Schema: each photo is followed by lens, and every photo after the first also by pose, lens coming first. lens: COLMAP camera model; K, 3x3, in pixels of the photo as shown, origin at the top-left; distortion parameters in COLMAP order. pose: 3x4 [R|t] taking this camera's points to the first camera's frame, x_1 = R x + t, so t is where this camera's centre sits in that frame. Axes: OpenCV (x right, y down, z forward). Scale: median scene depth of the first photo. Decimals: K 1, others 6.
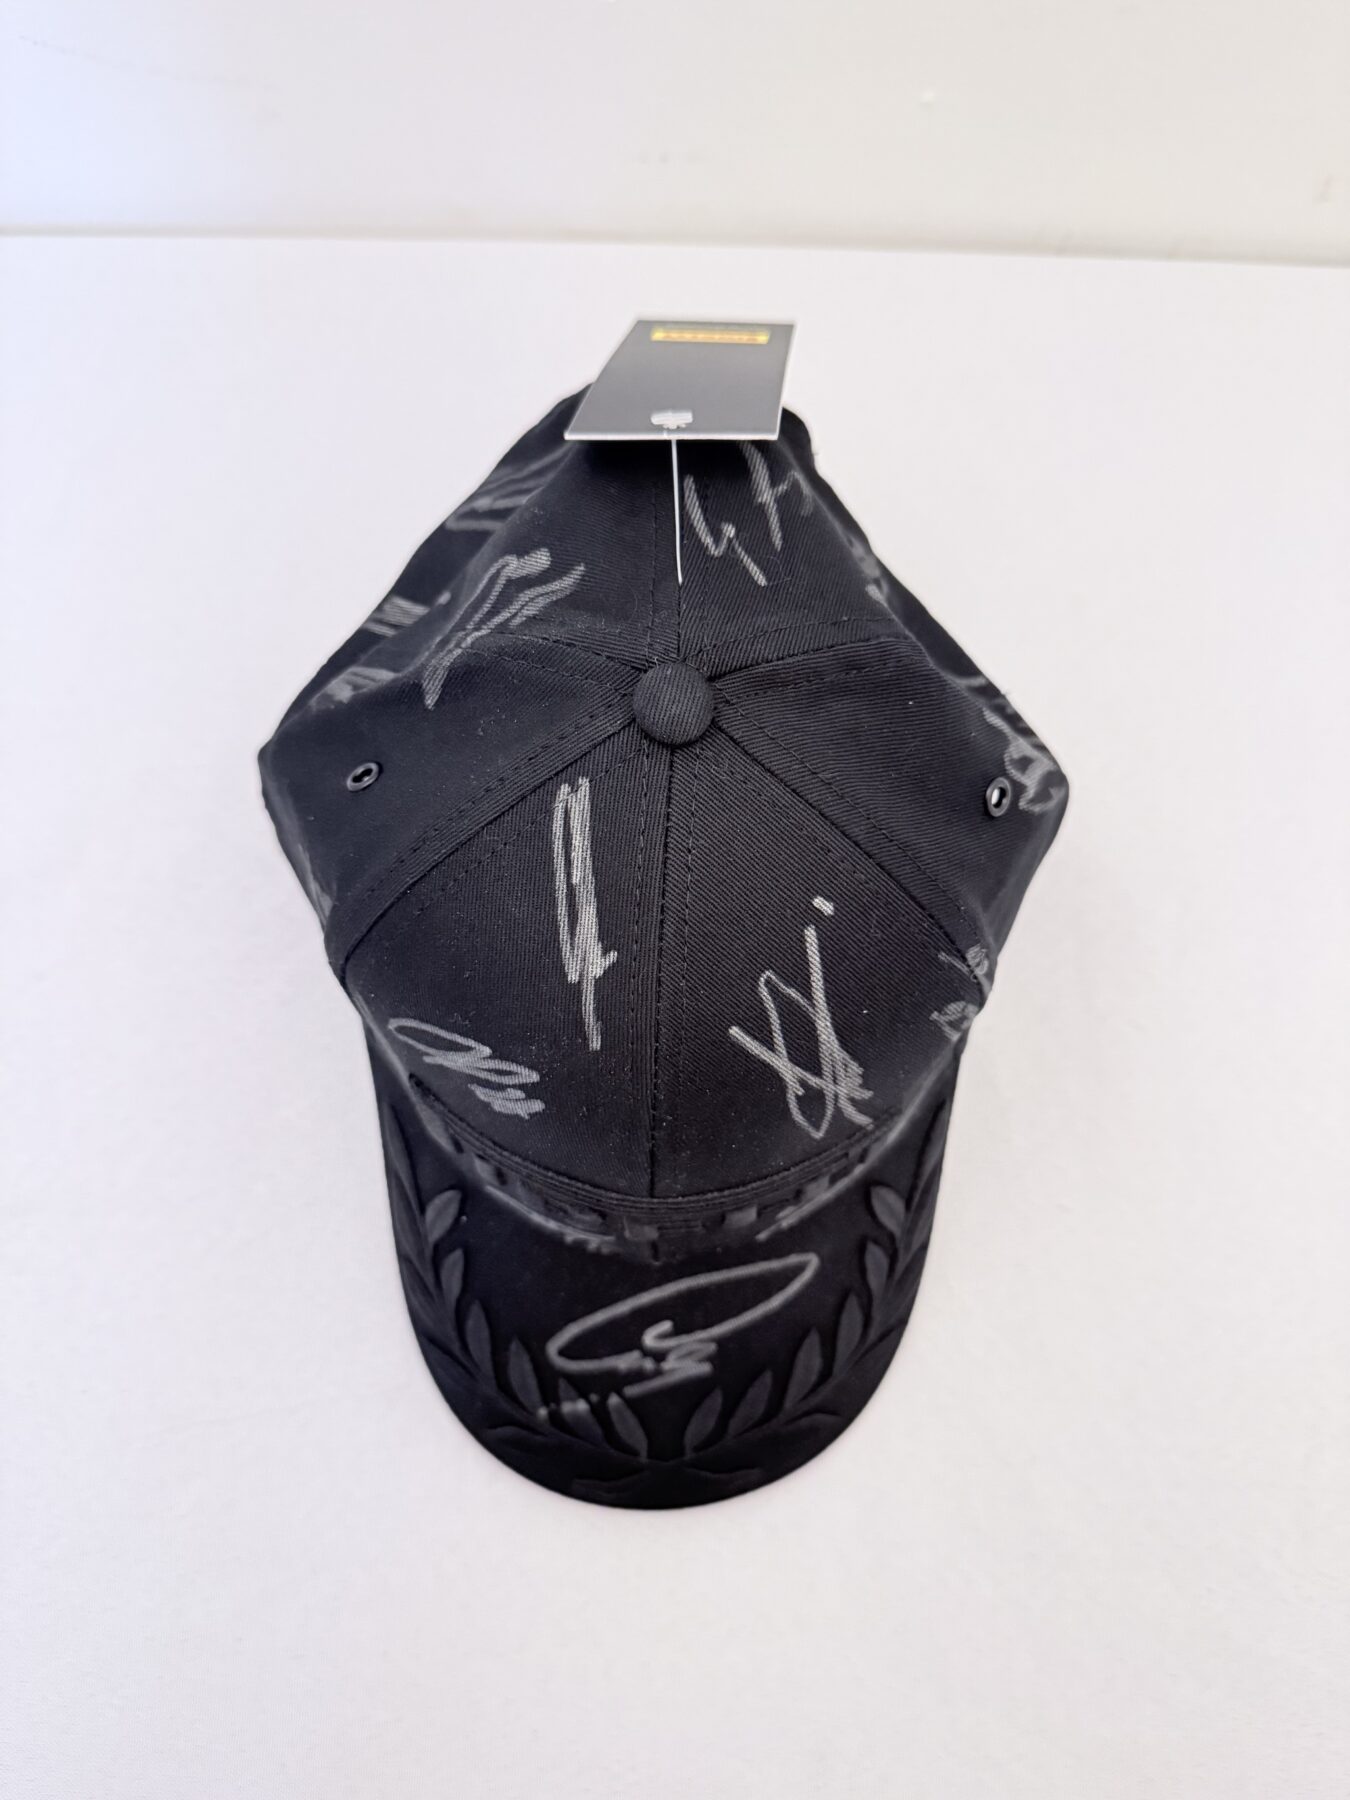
lens RADIAL K [[1284.4, 0, 678.8], [0, 1284.4, 892.1], [0, 0, 1]] dist [0.209513, -0.474610]
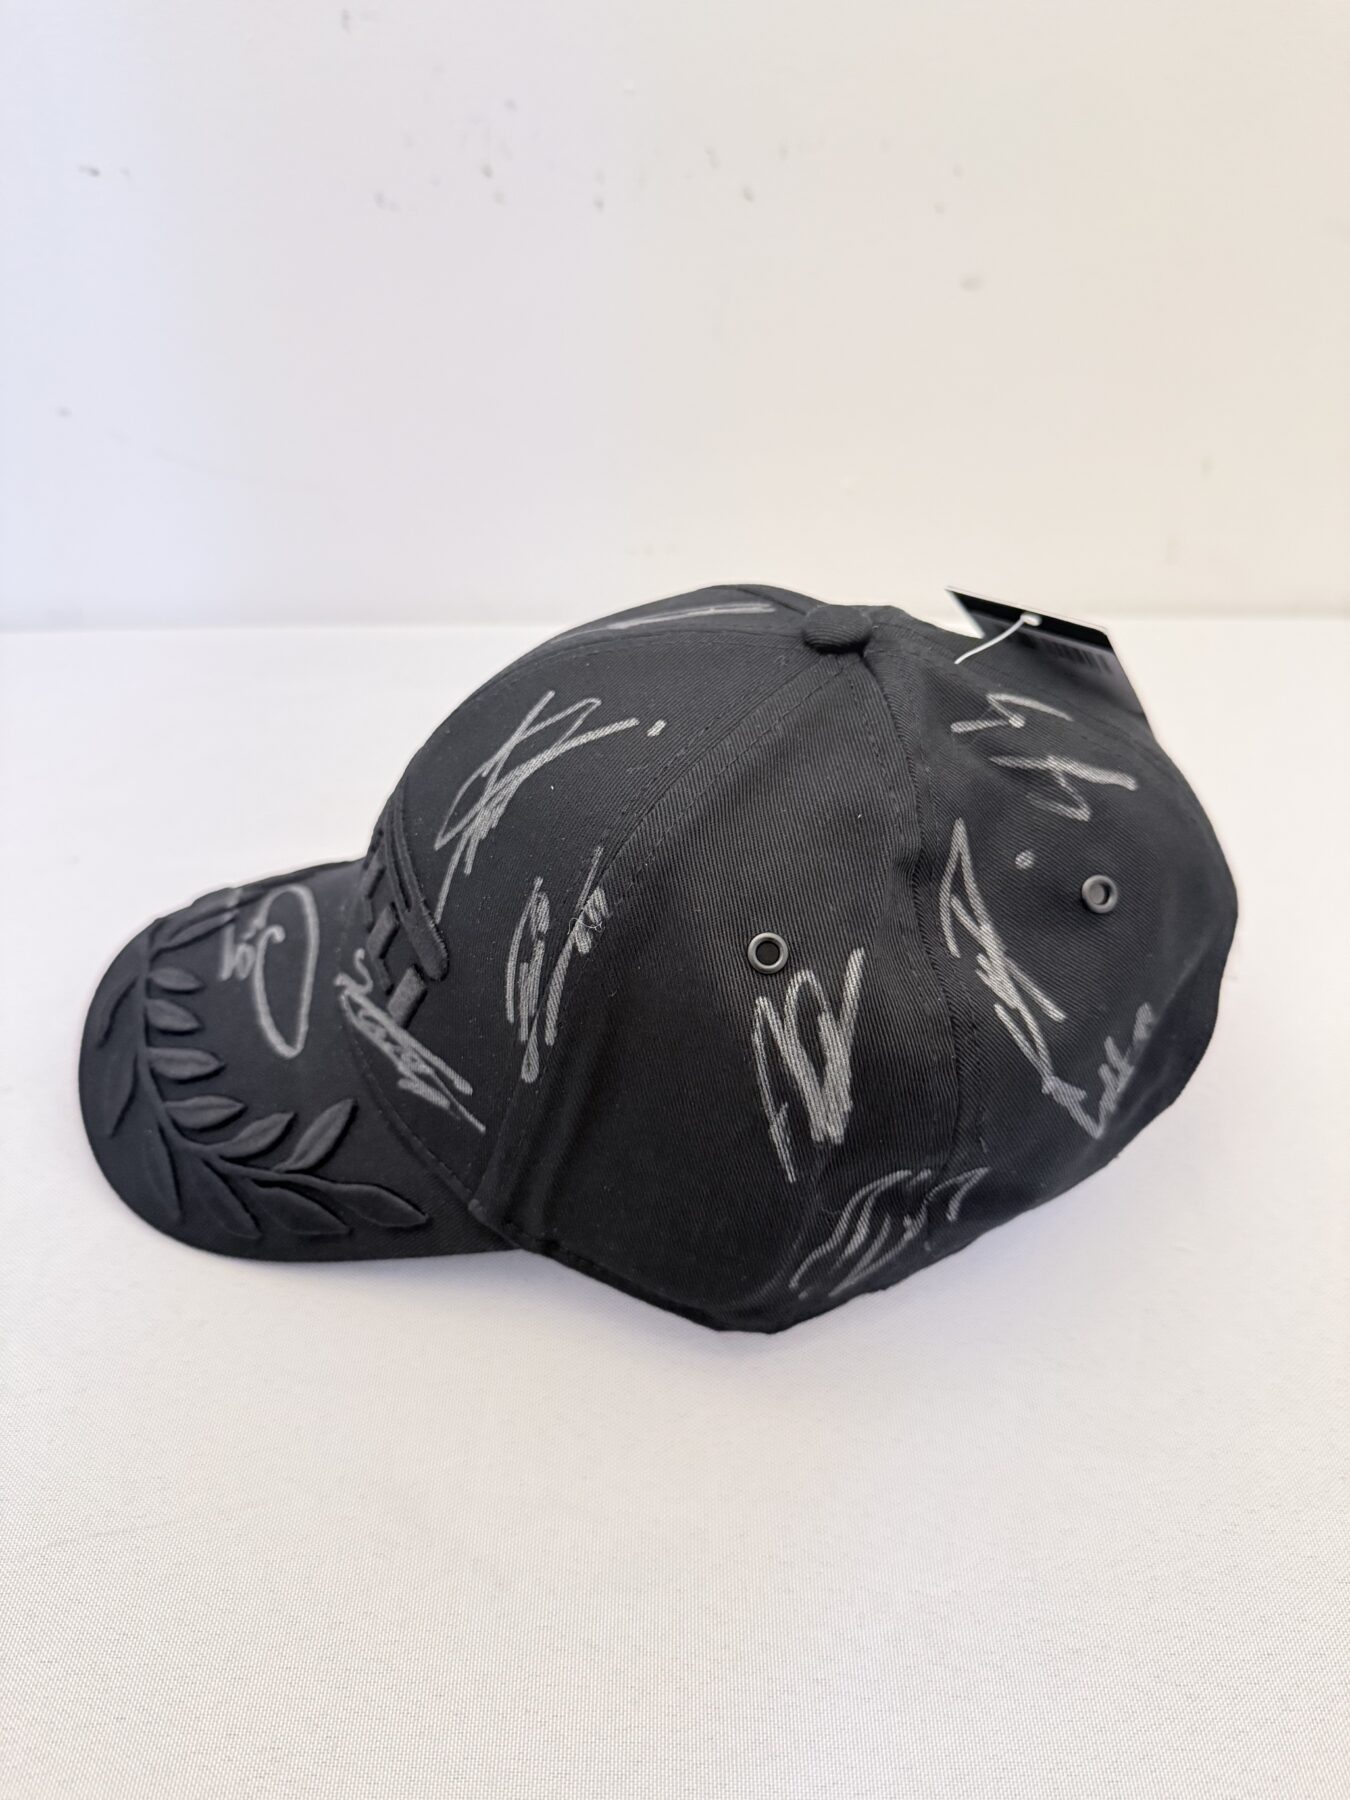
lens RADIAL K [[1306.7, 0, 674.1], [0, 1306.7, 893.0], [0, 0, 1]] dist [0.158401, -0.352996]
pose [[-0.056623, 0.625372, -0.778269, 0.991123], [-0.997209, 0.002568, 0.074615, -0.080573], [0.048661, 0.780322, 0.623482, 0.418178]]
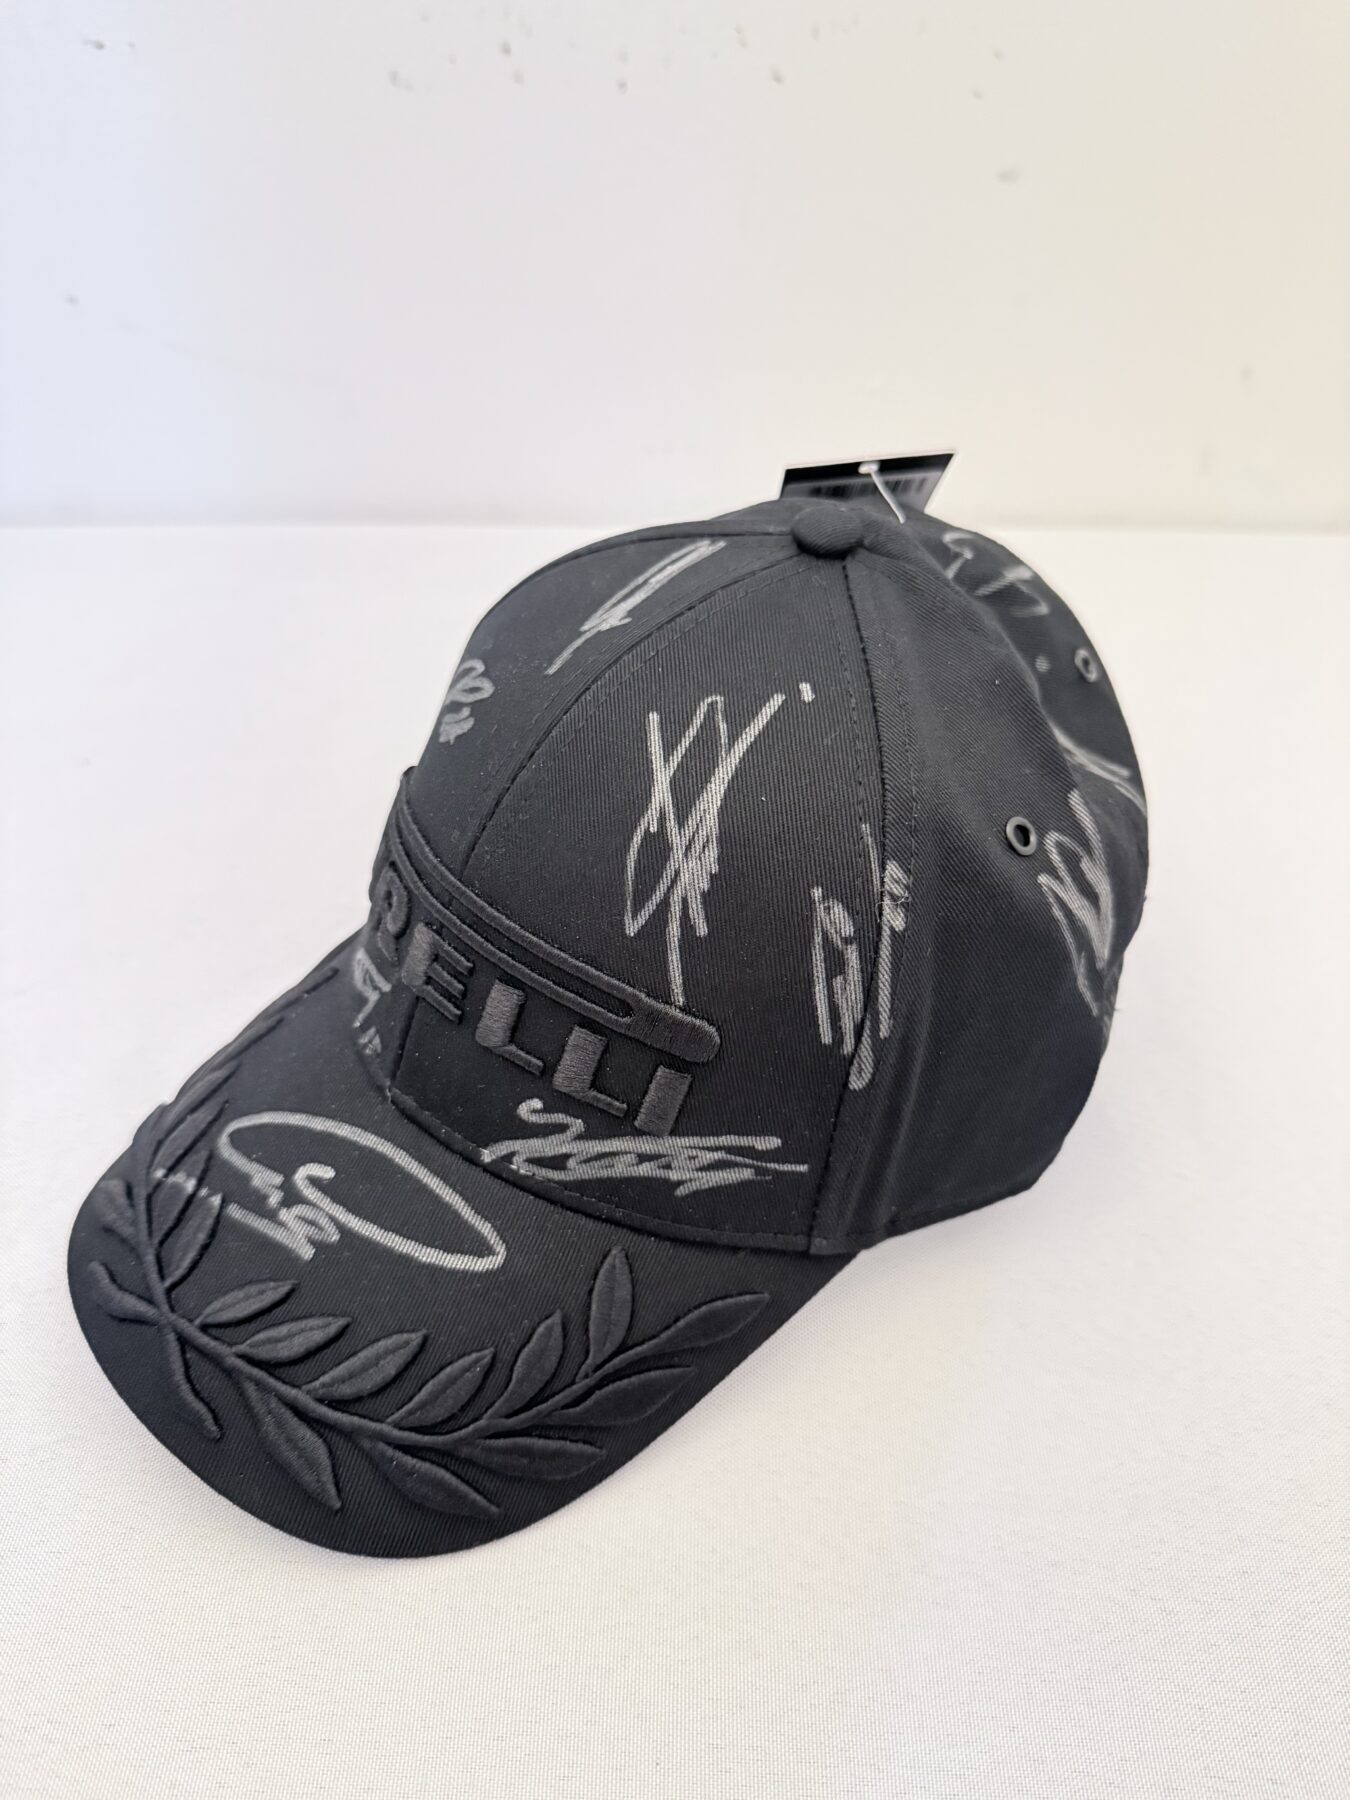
lens RADIAL K [[1306.7, 0, 674.1], [0, 1306.7, 893.0], [0, 0, 1]] dist [0.158401, -0.352996]
pose [[0.691677, 0.502922, -0.518316, 0.617096], [-0.721890, 0.502714, -0.475556, 0.616328], [0.021398, 0.703098, 0.710771, 0.372753]]
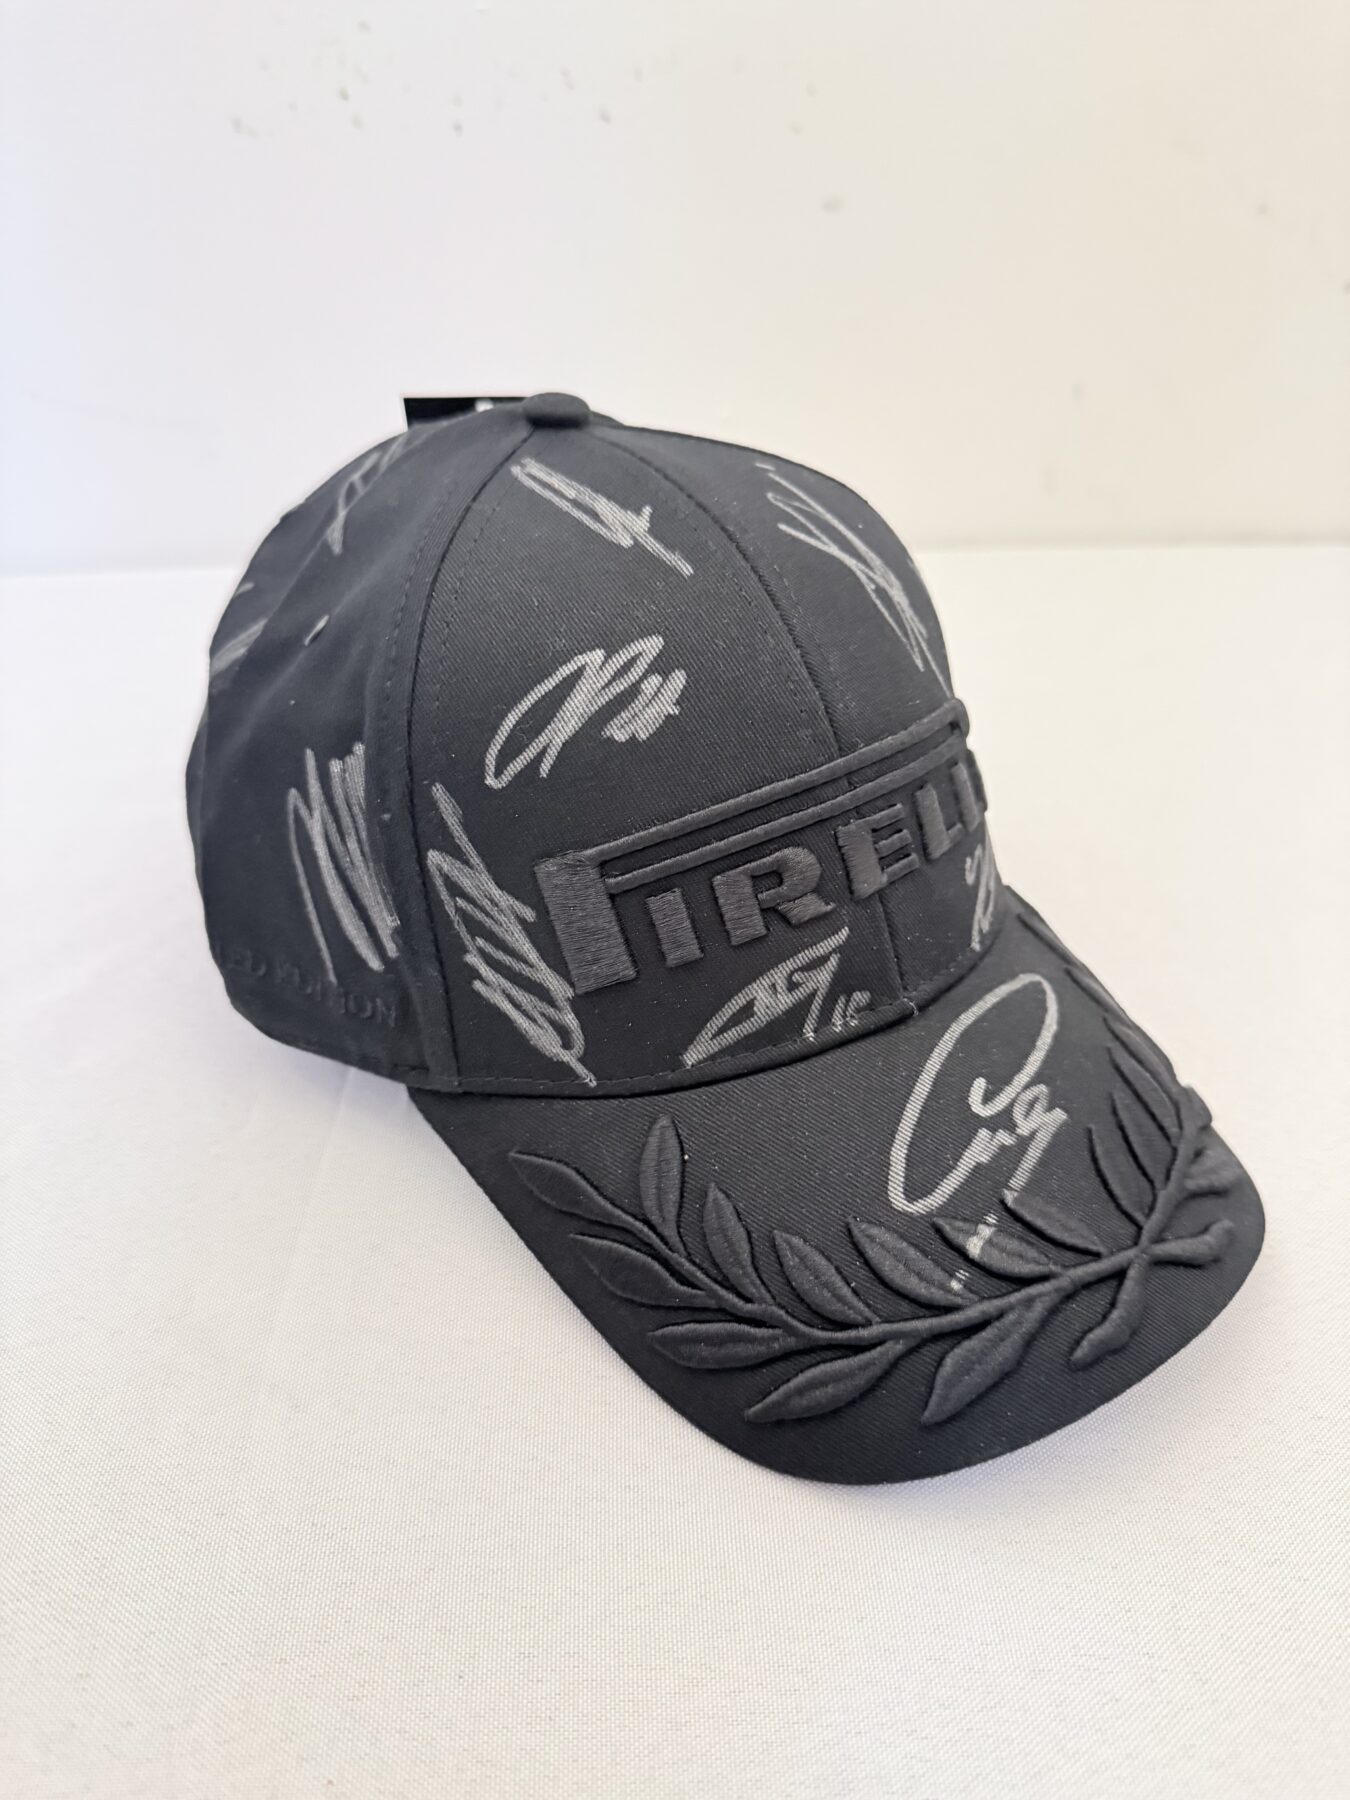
lens RADIAL K [[1284.4, 0, 678.8], [0, 1284.4, 892.1], [0, 0, 1]] dist [0.209513, -0.474610]
pose [[0.776788, -0.355463, 0.519853, -0.645511], [0.628250, 0.494569, -0.600585, 0.798043], [-0.043617, 0.793125, 0.607495, 0.581593]]
